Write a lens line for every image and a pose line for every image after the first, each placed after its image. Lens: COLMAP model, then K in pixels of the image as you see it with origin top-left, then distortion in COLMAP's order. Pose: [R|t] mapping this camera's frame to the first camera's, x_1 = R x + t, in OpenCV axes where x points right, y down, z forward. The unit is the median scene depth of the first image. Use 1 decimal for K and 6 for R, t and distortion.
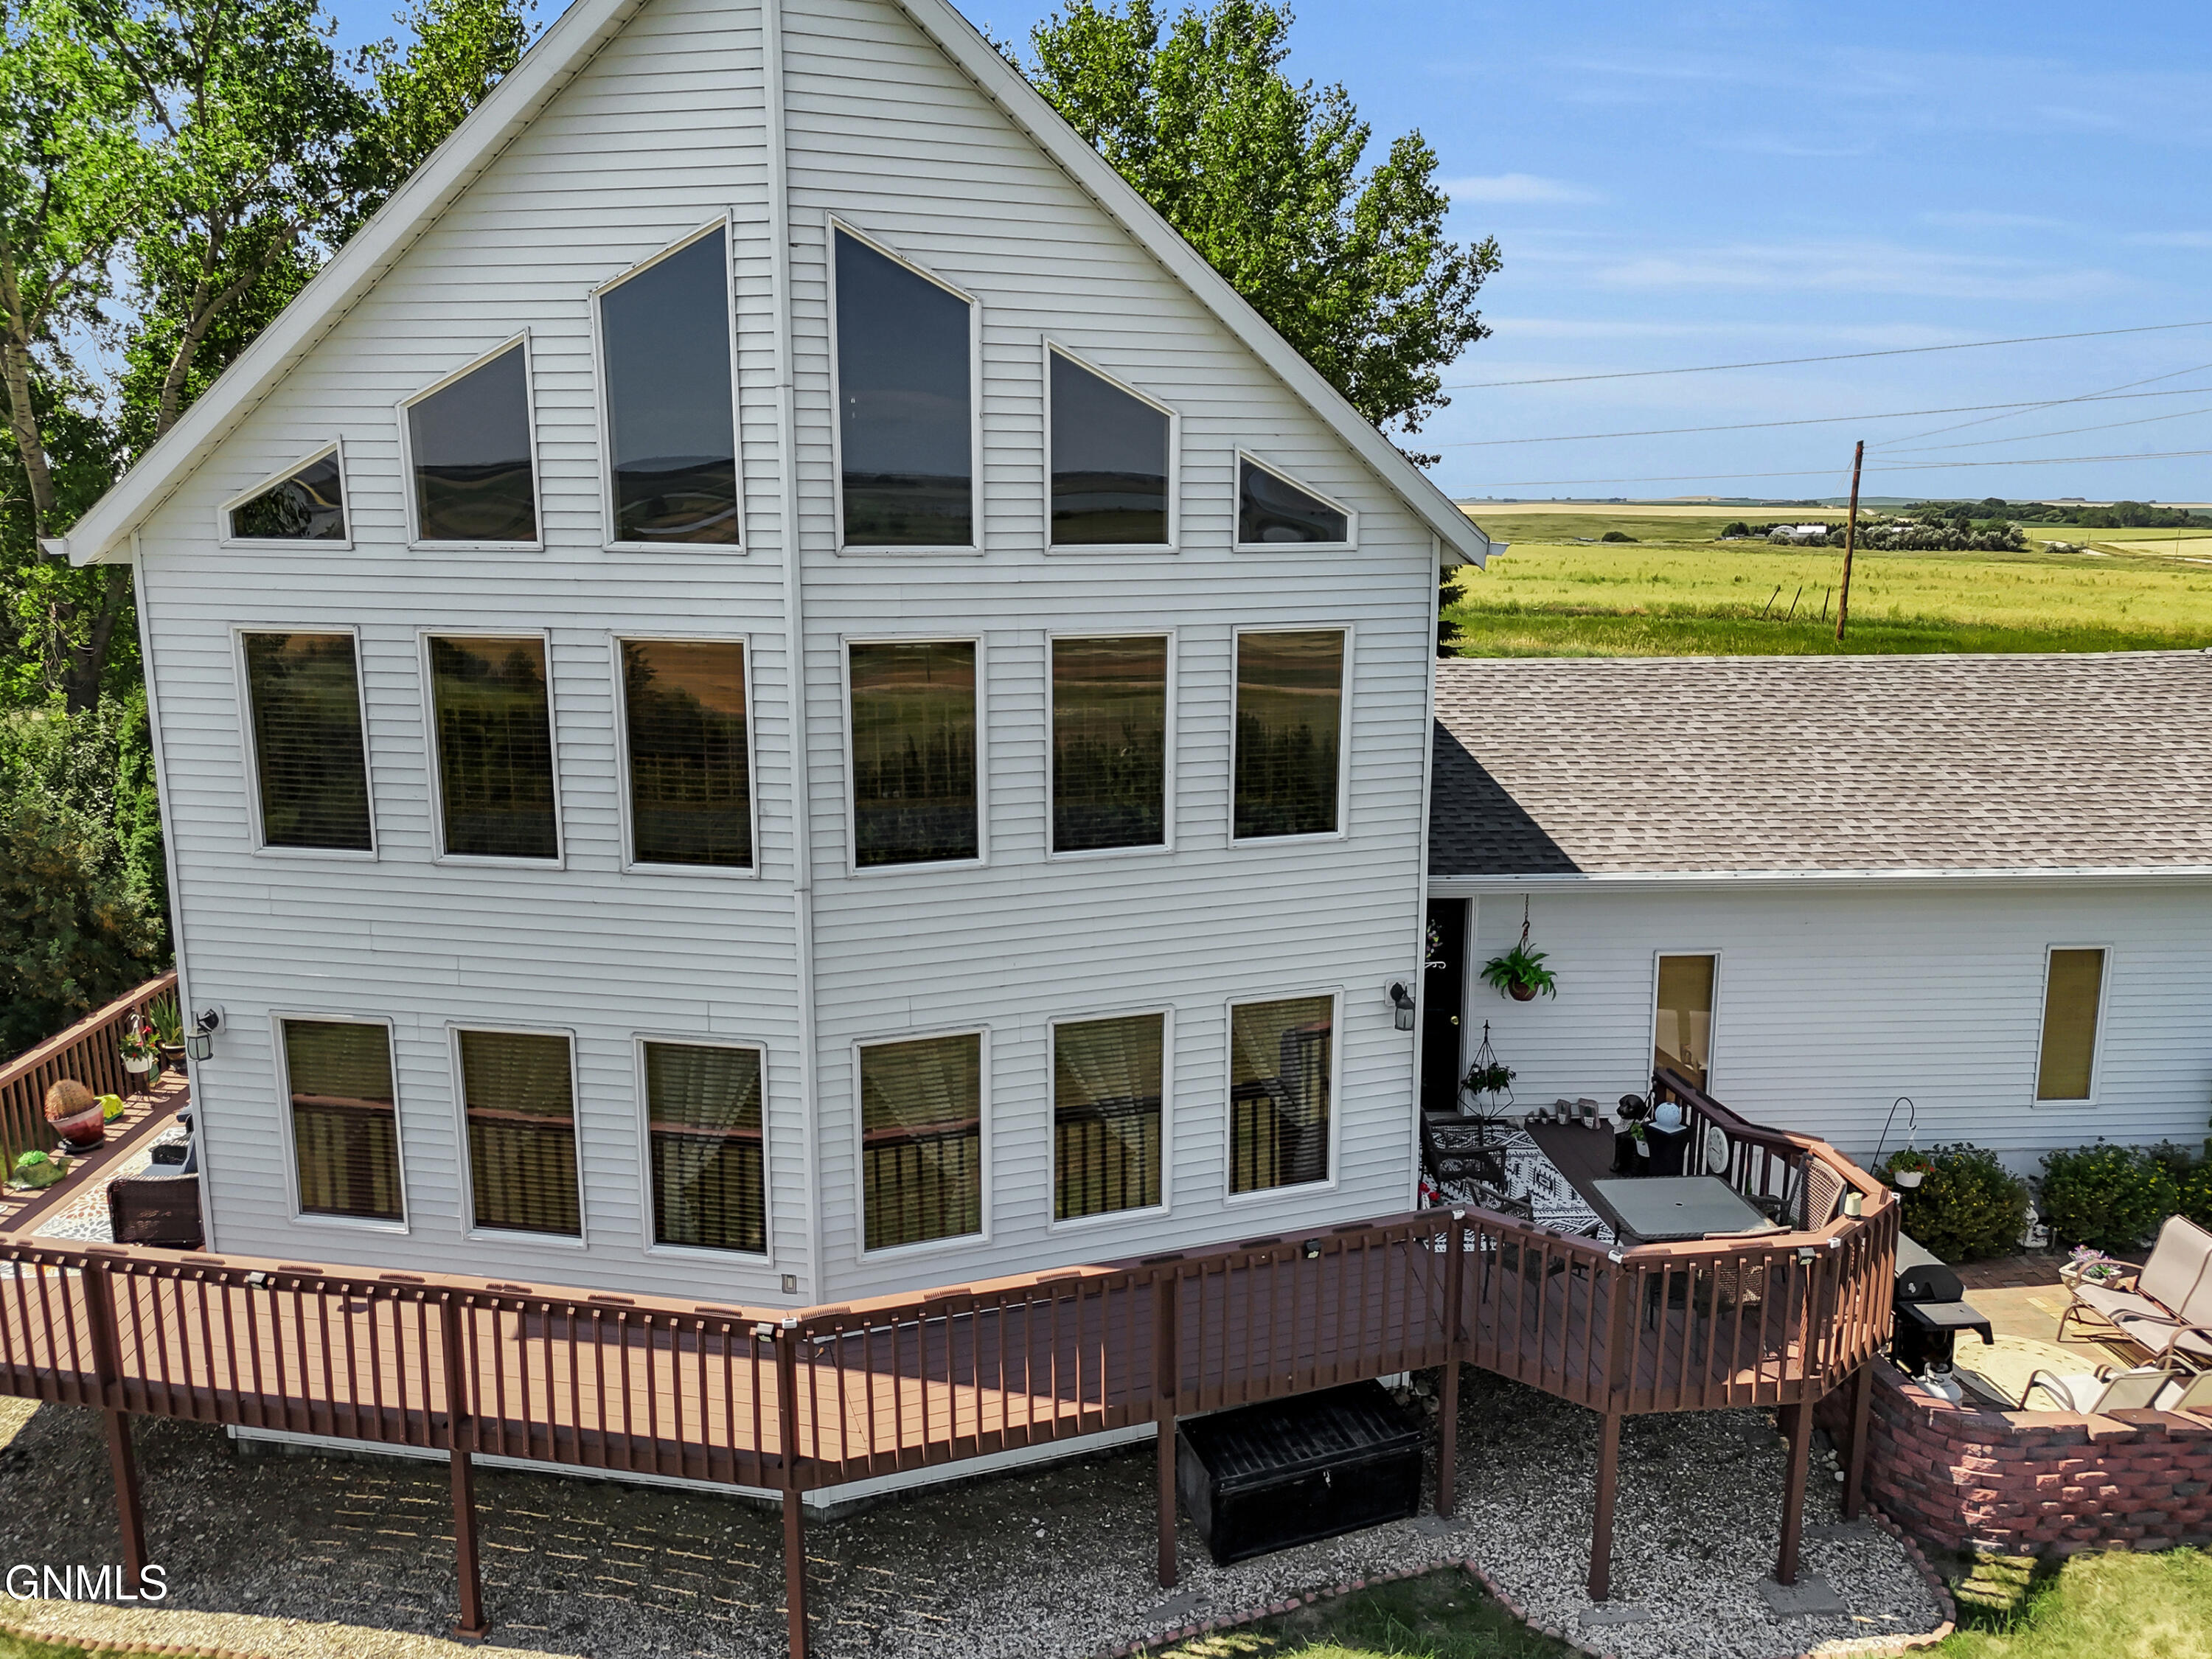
lens RADIAL K [[1637.1, 0, 1106.0], [0, 1637.1, 829.5], [0, 0, 1]] dist [0.062683, -0.052321]
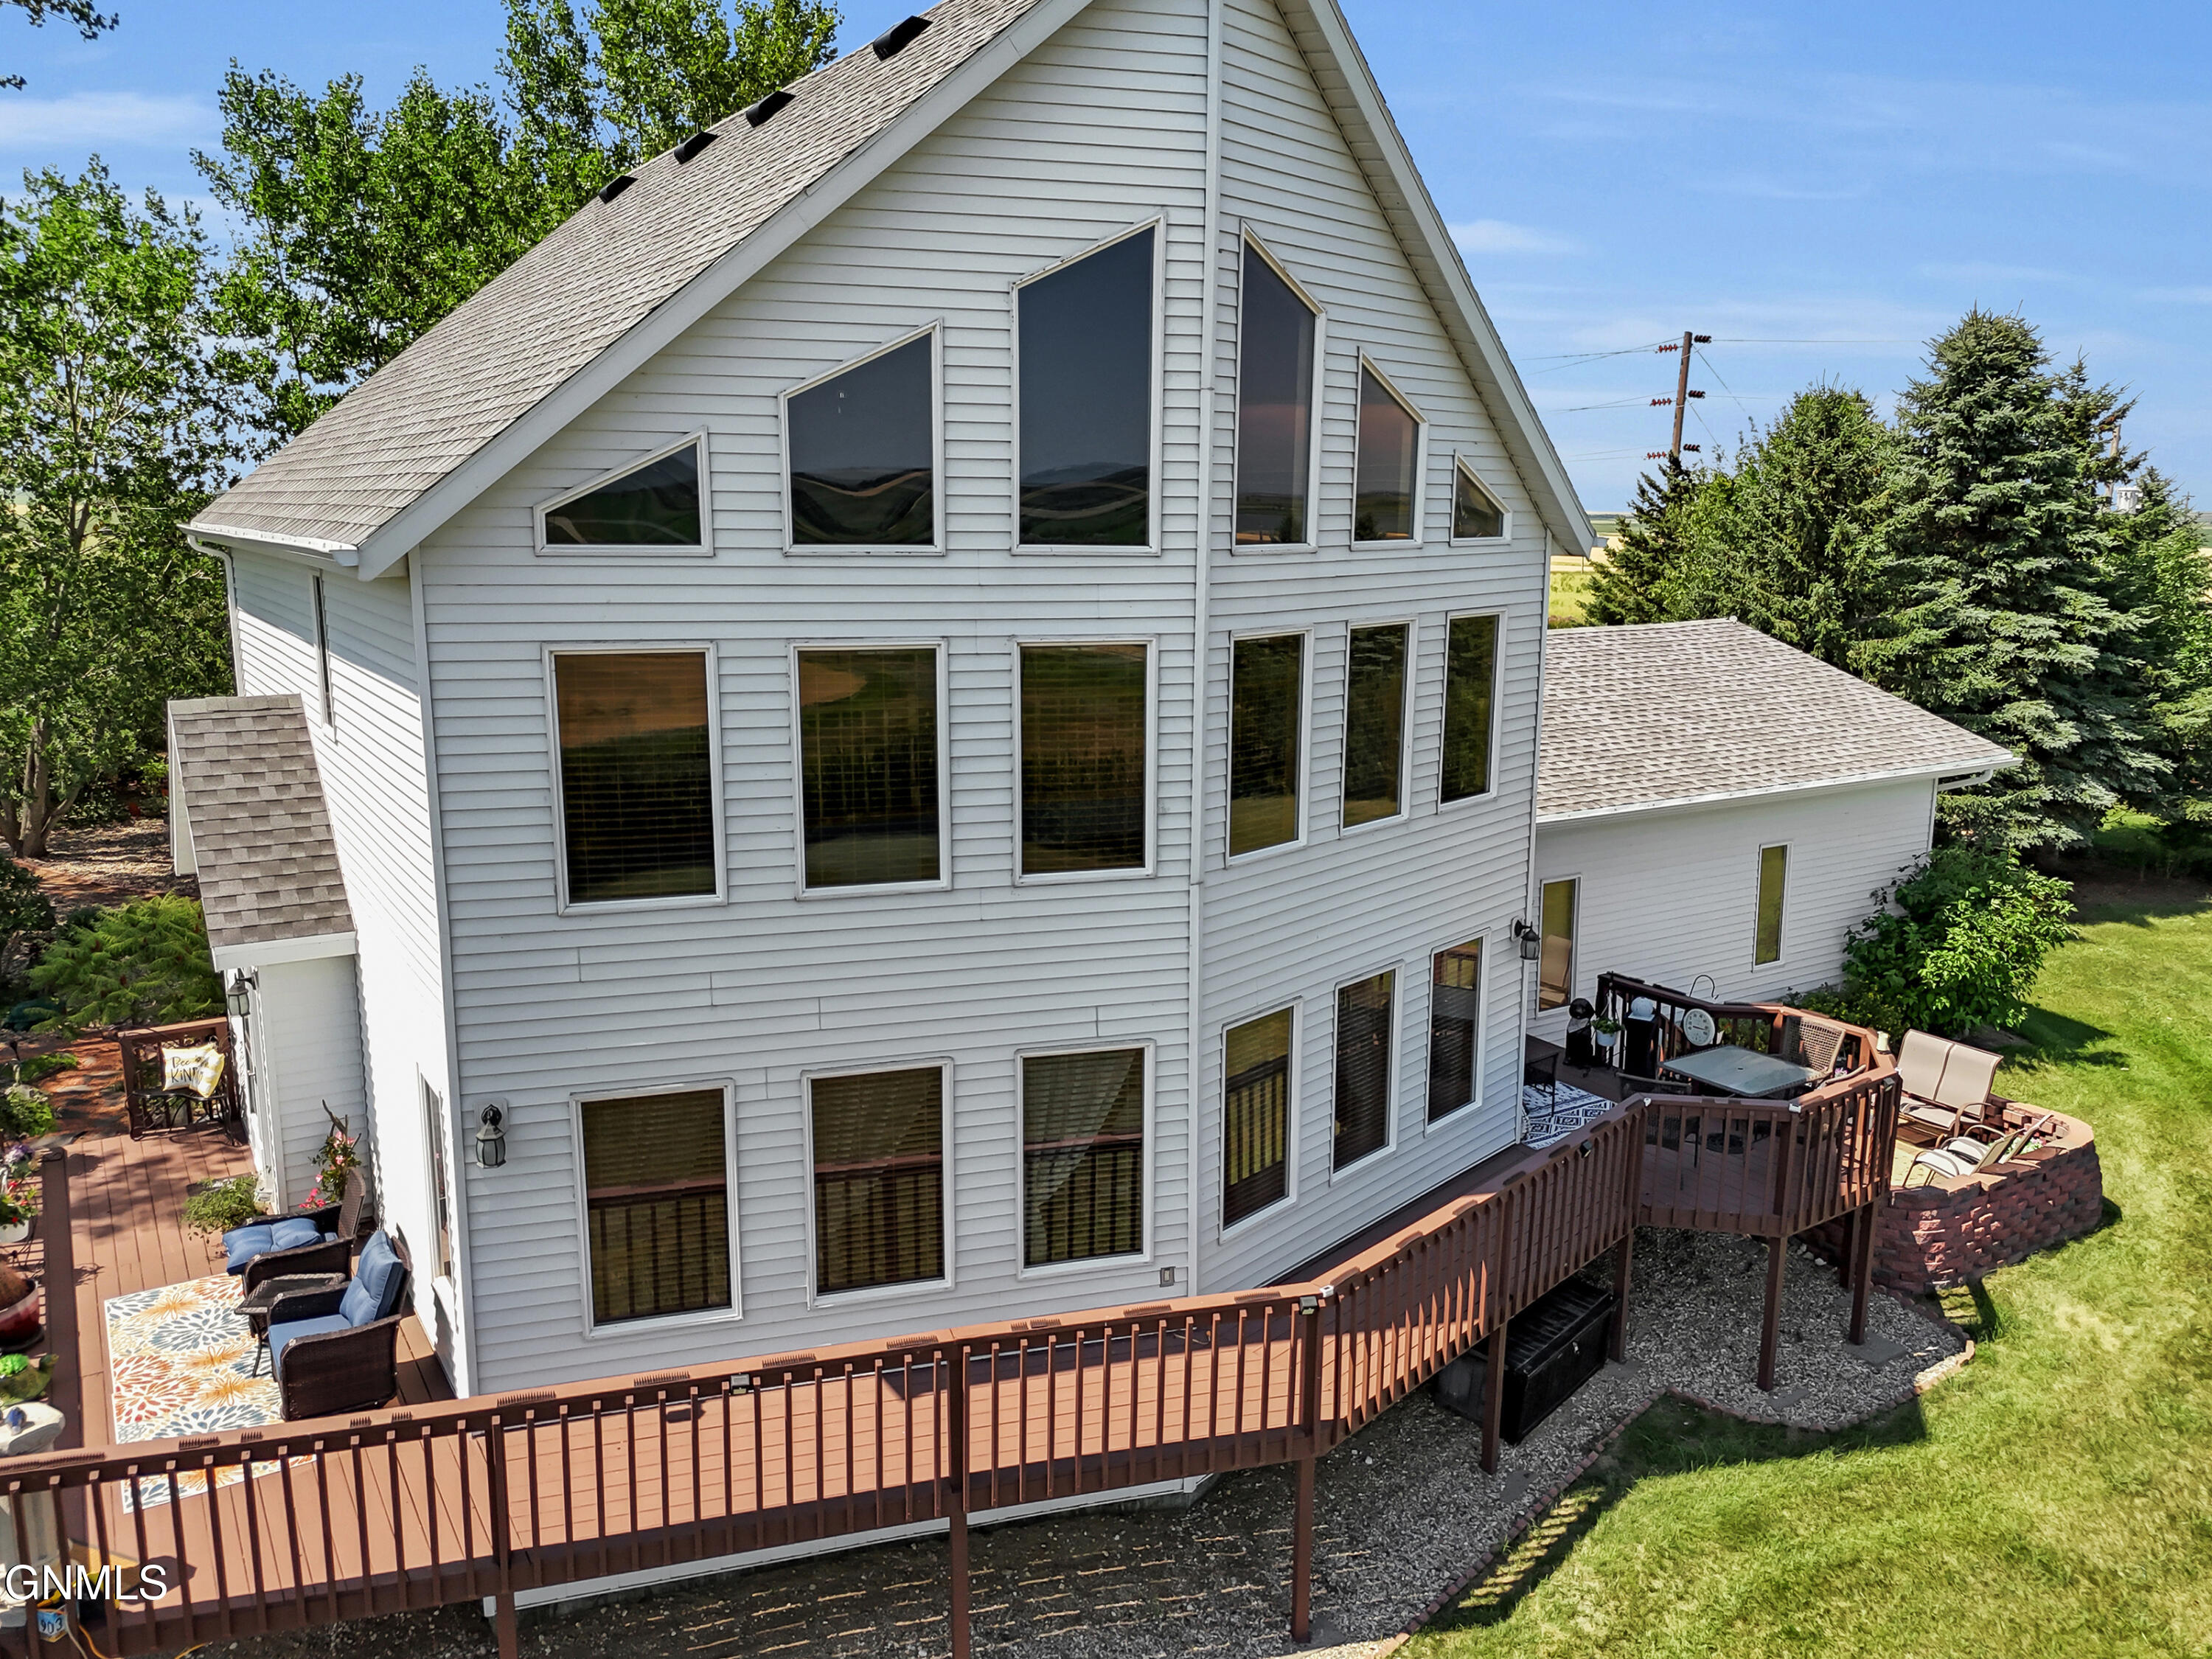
lens RADIAL K [[1602.5, 0, 1106.0], [0, 1602.5, 829.5], [0, 0, 1]] dist [0.075465, -0.085138]
pose [[0.890357, -0.088472, 0.446584, -0.653516], [0.088542, 0.995856, 0.020760, -0.021469], [-0.446570, 0.021058, 0.894501, 0.129128]]
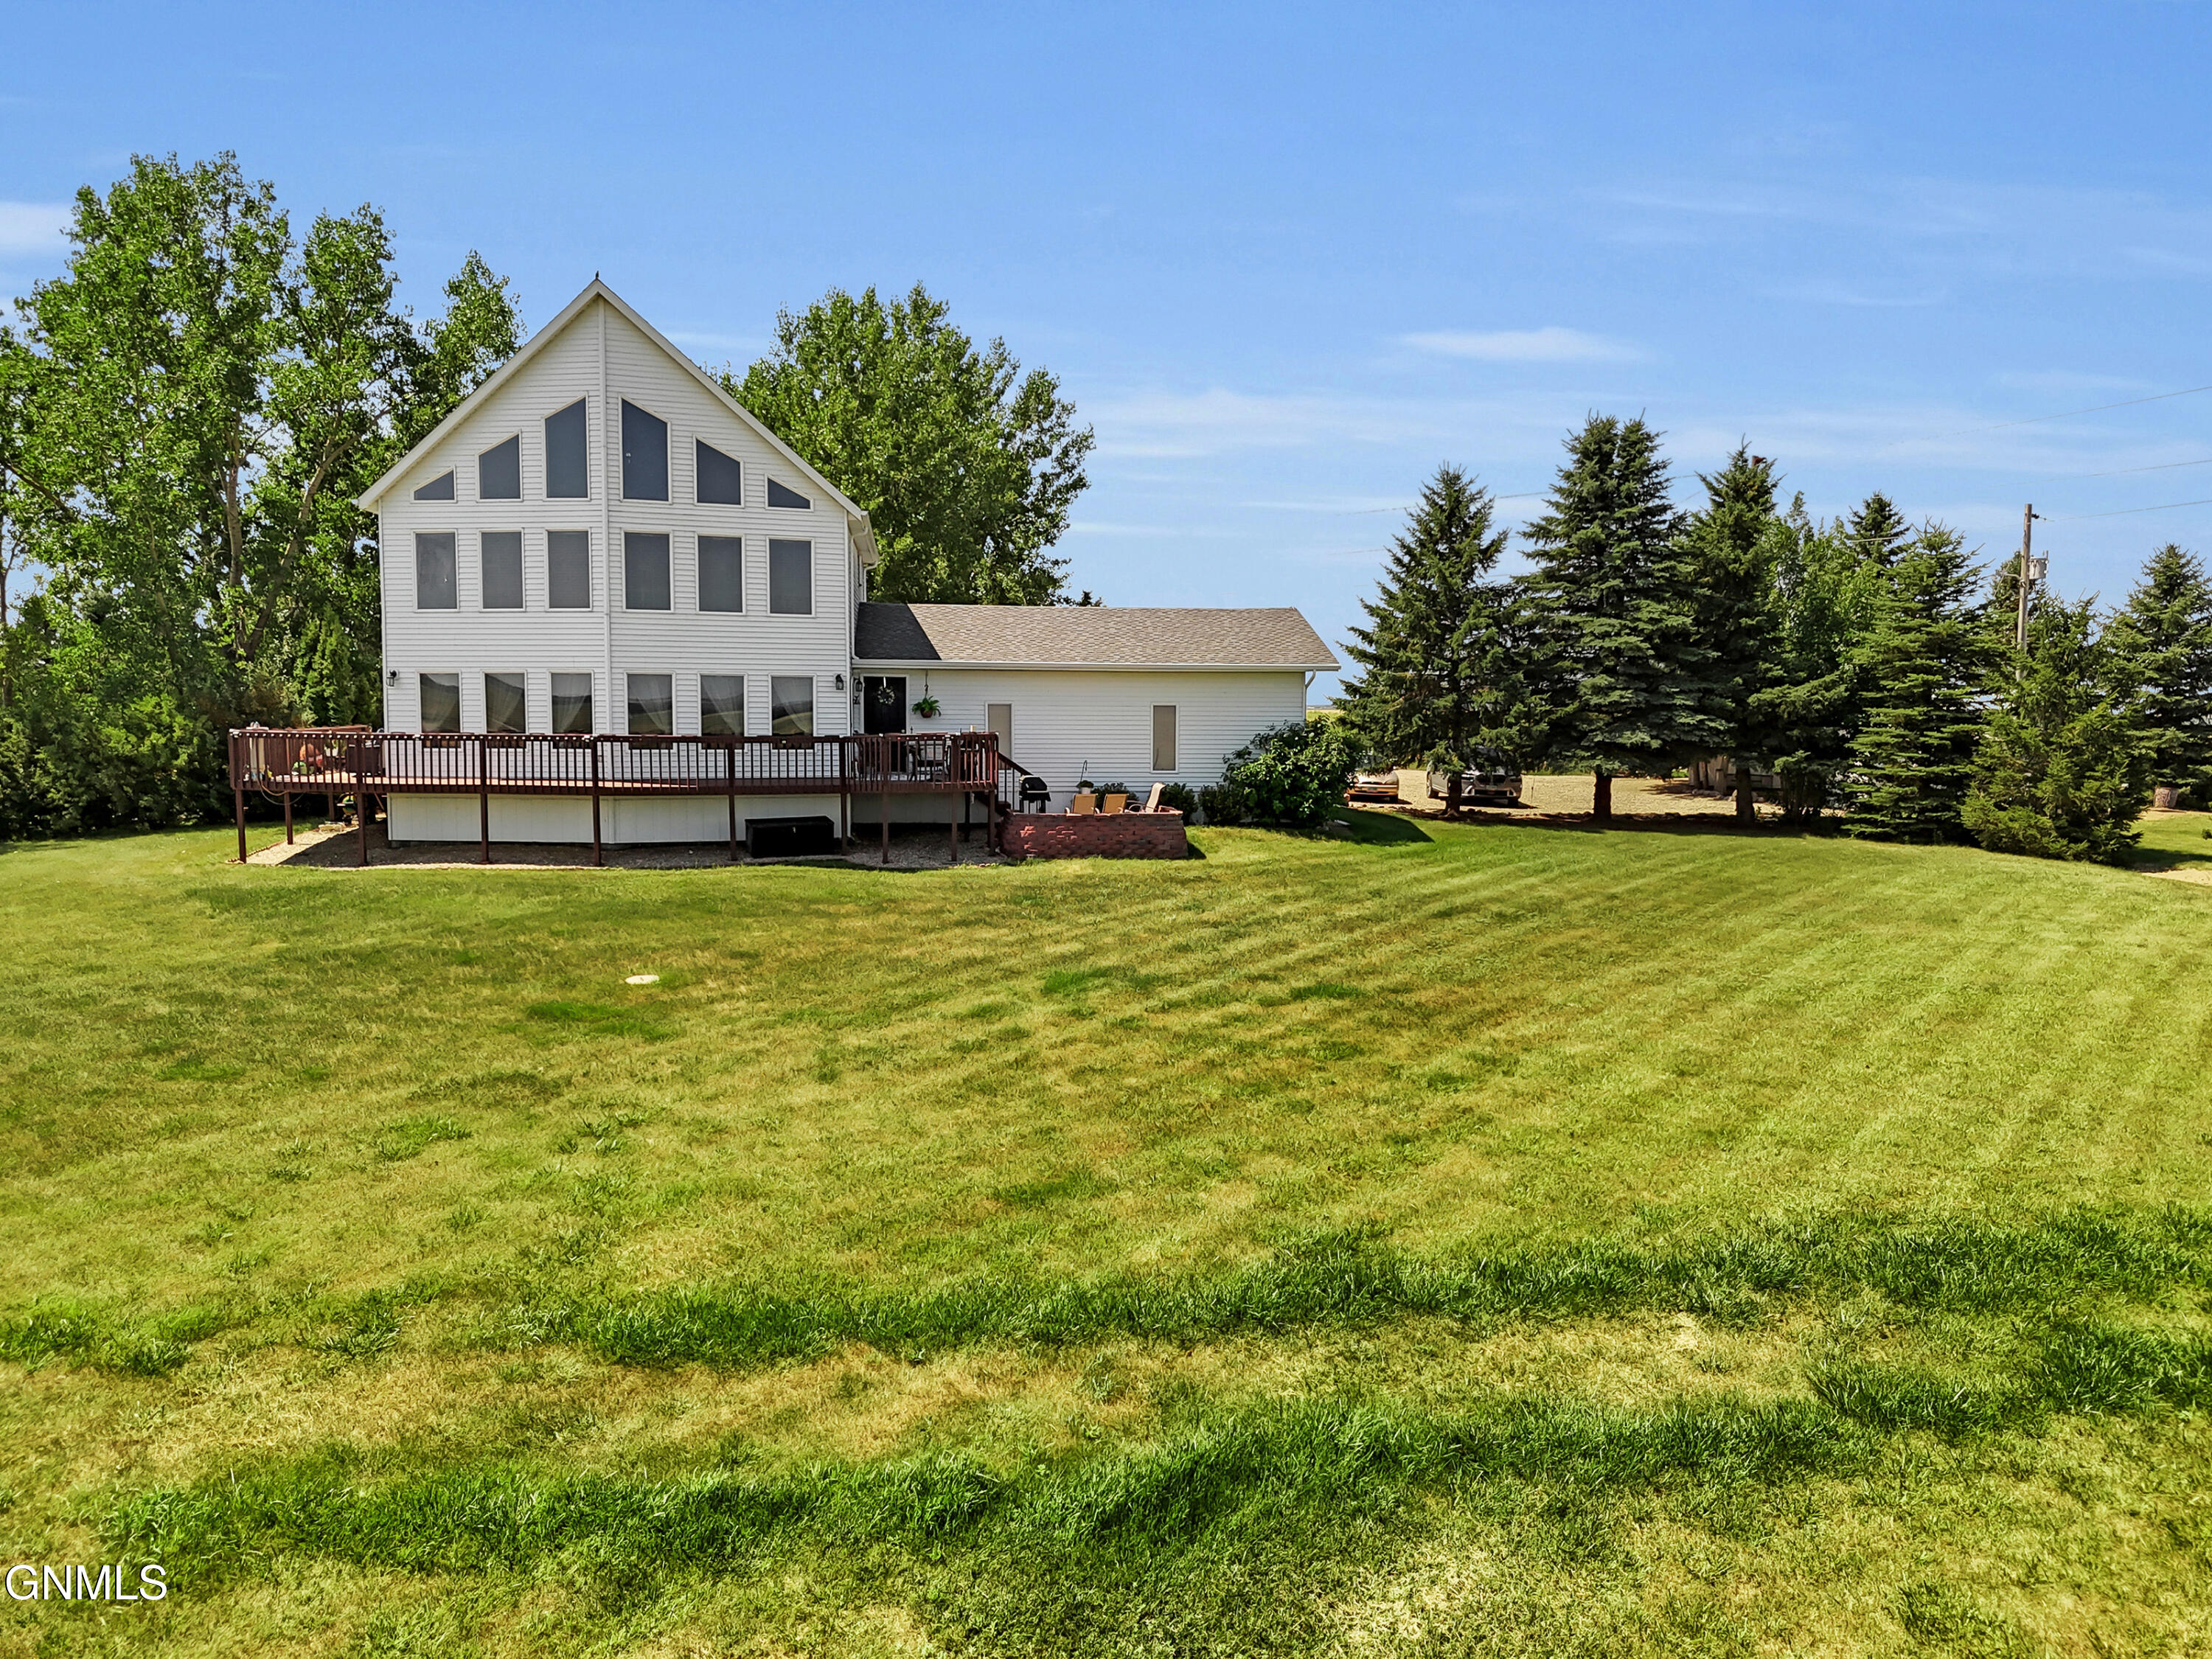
lens RADIAL K [[1637.1, 0, 1106.0], [0, 1637.1, 829.5], [0, 0, 1]] dist [0.062683, -0.052321]
pose [[0.999193, -0.001330, 0.040143, 0.570571], [0.006240, 0.992457, -0.122433, 0.762451], [-0.039677, 0.122584, 0.991665, -1.862114]]
